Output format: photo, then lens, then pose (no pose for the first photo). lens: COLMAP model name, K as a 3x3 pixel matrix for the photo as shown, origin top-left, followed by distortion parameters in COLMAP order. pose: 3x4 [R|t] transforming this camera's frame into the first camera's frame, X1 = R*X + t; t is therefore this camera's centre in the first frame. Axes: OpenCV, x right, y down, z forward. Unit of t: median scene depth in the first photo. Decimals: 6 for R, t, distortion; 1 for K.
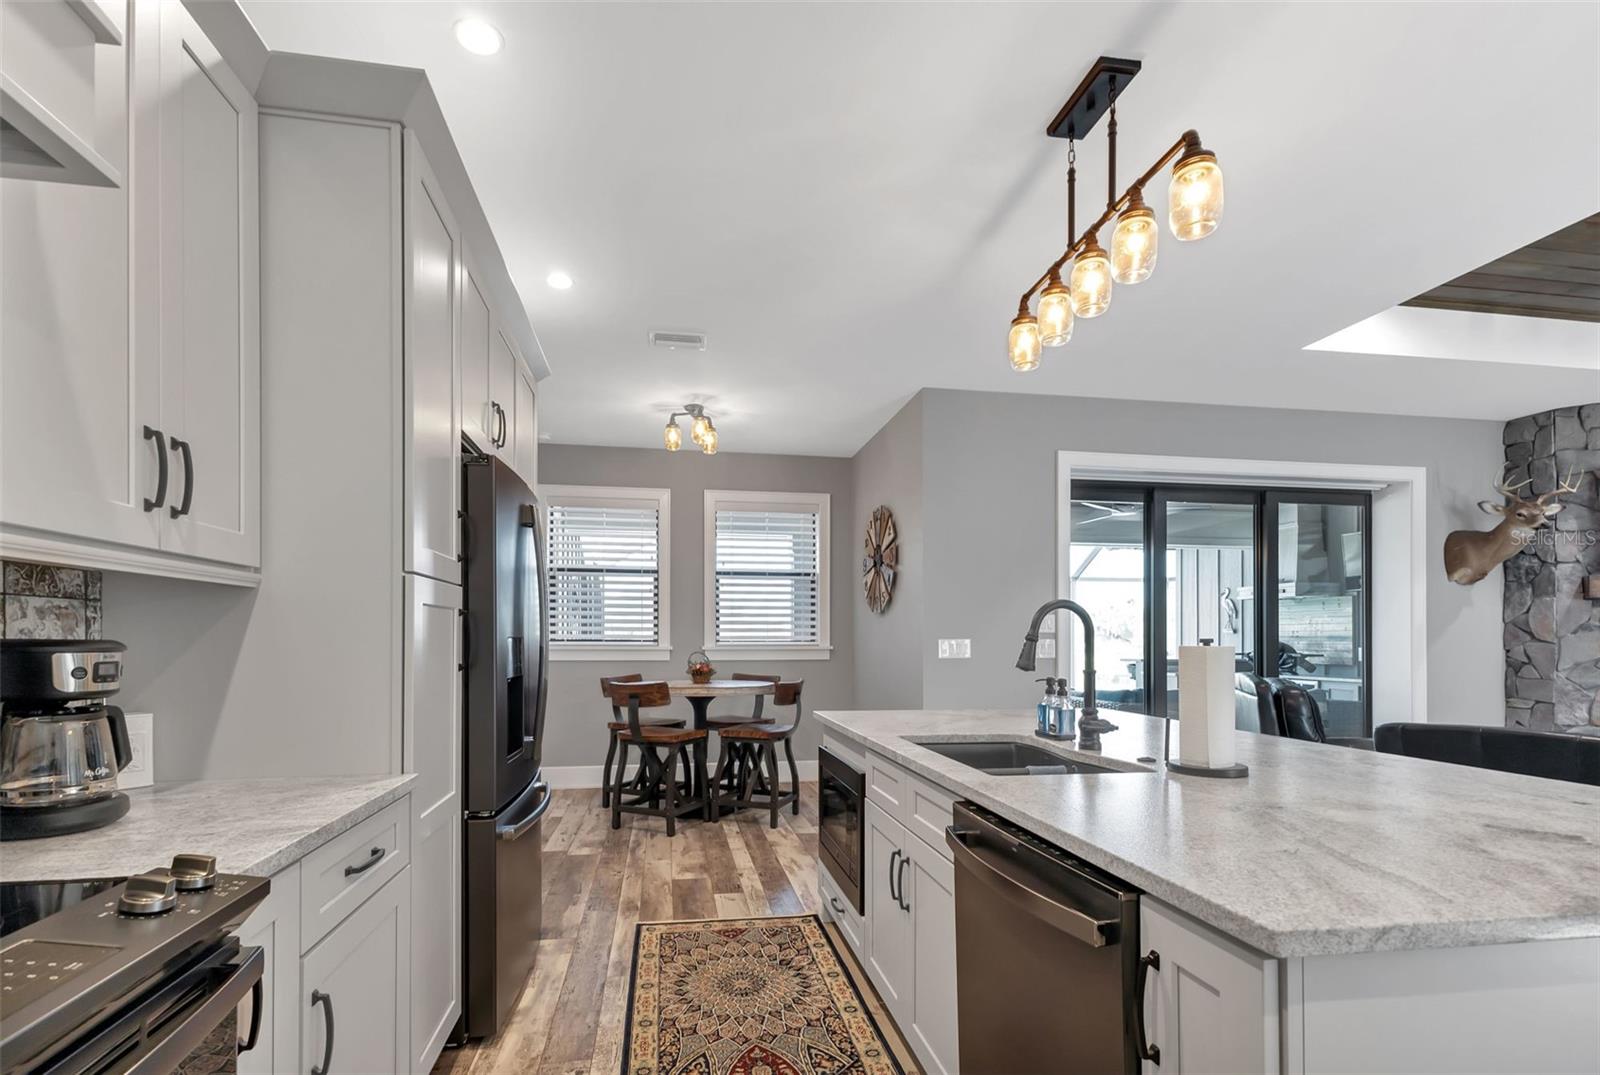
lens RADIAL K [[742.4, 0, 782.0], [0, 742.4, 637.8], [0, 0, 1]] dist [0.001811, 0.000568]
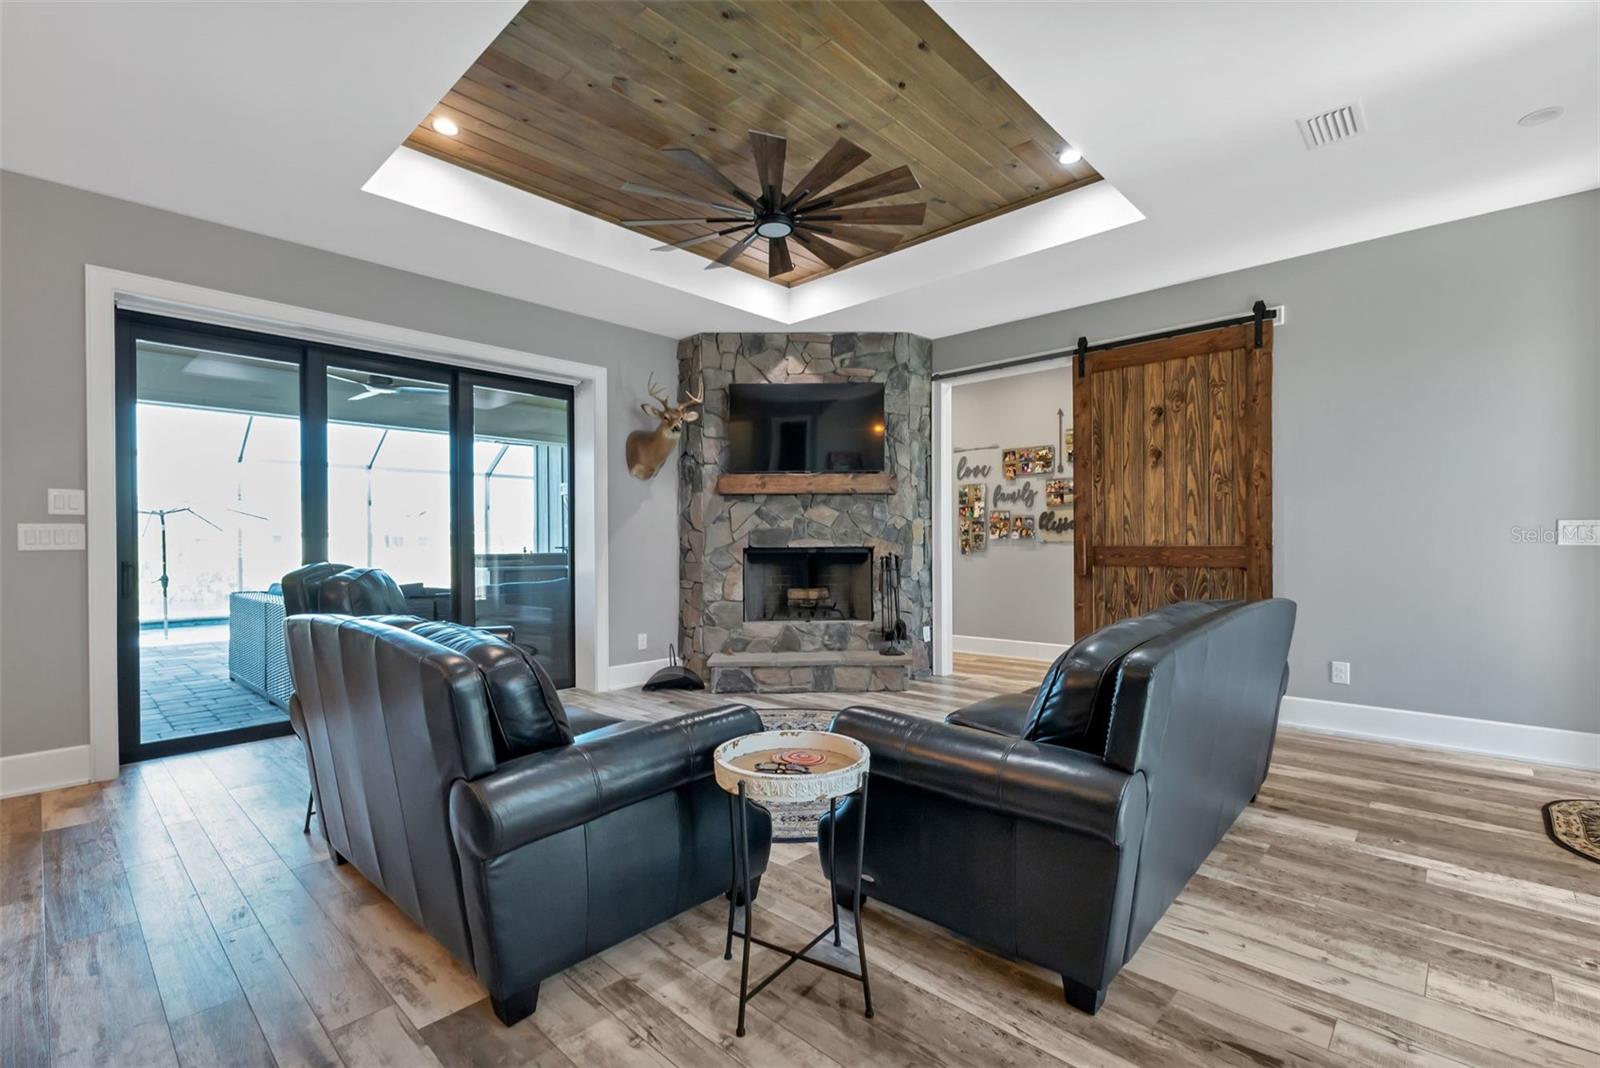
lens RADIAL K [[714.9, 0, 798.6], [0, 714.9, 544.6], [0, 0, 1]] dist [0.001963, -0.000093]
pose [[0.791958, -0.007162, 0.610533, 0.495131], [0.003135, 0.999966, 0.007664, 0.020135], [-0.610567, -0.004156, 0.791954, 0.013032]]
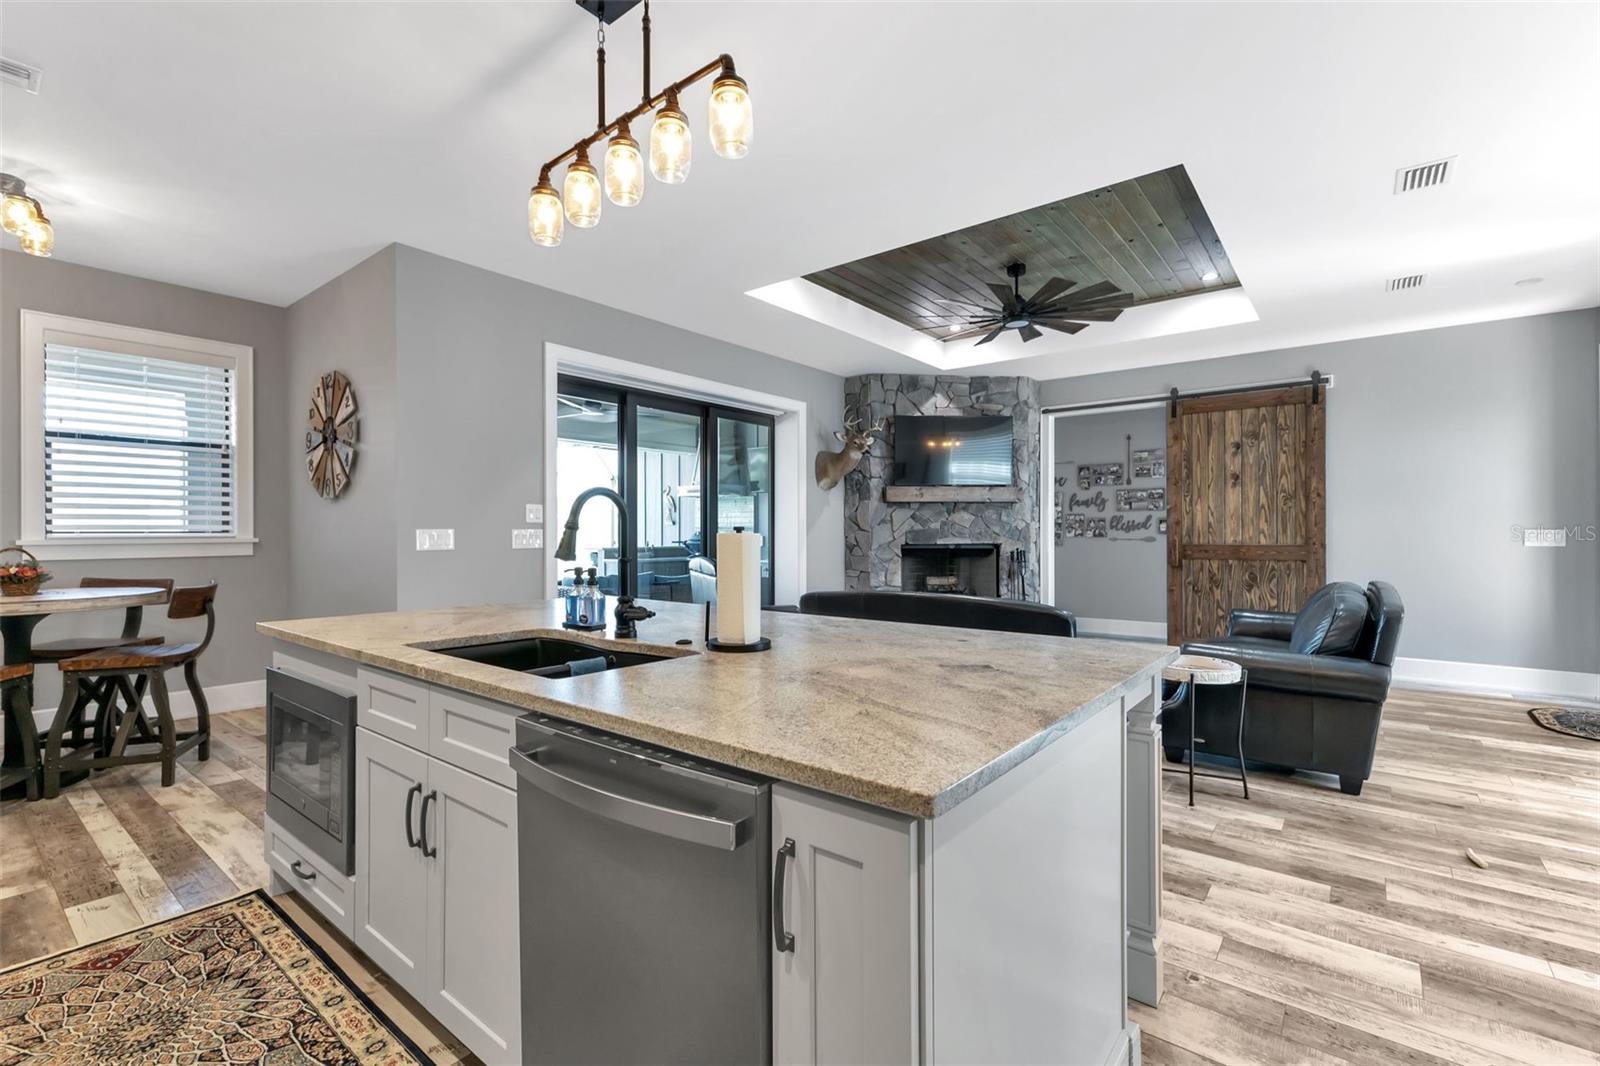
lens RADIAL K [[707.9, 0, 790.6], [0, 707.9, 531.5], [0, 0, 1]] dist [0.013301, -0.005187]
pose [[0.741431, -0.002615, 0.671024, -0.027709], [0.000255, 0.999993, 0.003615, 0.001823], [-0.671029, -0.002509, 0.741427, 0.063005]]
